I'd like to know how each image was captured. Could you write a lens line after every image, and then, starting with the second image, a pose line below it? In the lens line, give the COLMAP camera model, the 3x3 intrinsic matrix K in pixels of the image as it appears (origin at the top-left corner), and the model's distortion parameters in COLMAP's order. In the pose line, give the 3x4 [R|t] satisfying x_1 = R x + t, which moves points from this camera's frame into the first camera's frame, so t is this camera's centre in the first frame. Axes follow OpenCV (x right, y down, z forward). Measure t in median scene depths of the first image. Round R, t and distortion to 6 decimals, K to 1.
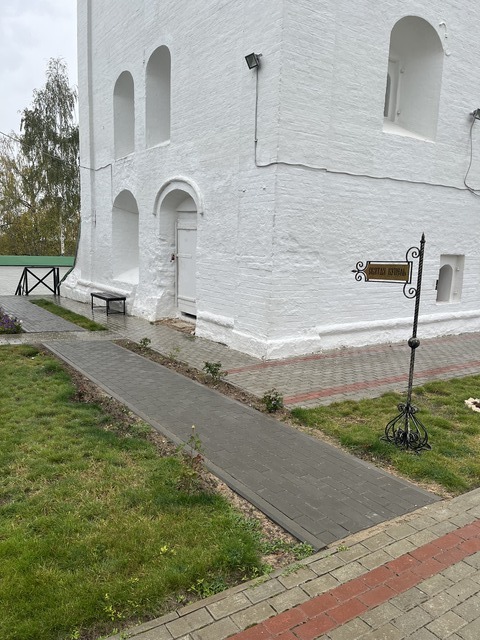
lens RADIAL K [[486.7, 0, 240.5], [0, 486.7, 320.2], [0, 0, 1]] dist [0.040457, -0.035383]
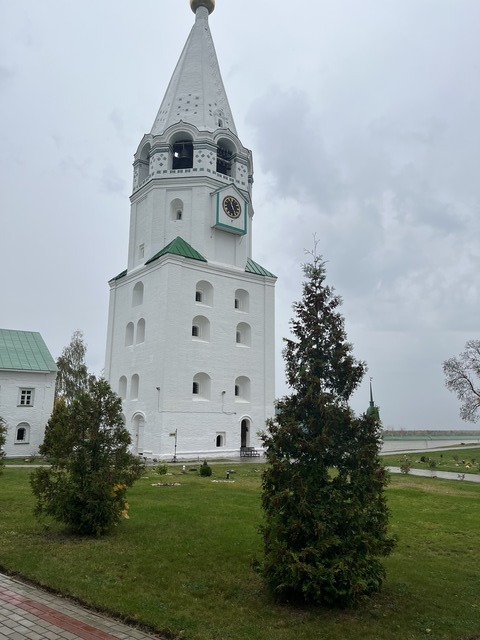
lens RADIAL K [[486.7, 0, 242.2], [0, 486.7, 319.3], [0, 0, 1]] dist [0.040457, -0.035383]
pose [[0.997130, -0.006951, 0.075387, 0.330878], [0.034024, 0.930690, -0.364223, 0.373669], [-0.067631, 0.365743, 0.928255, -2.416775]]
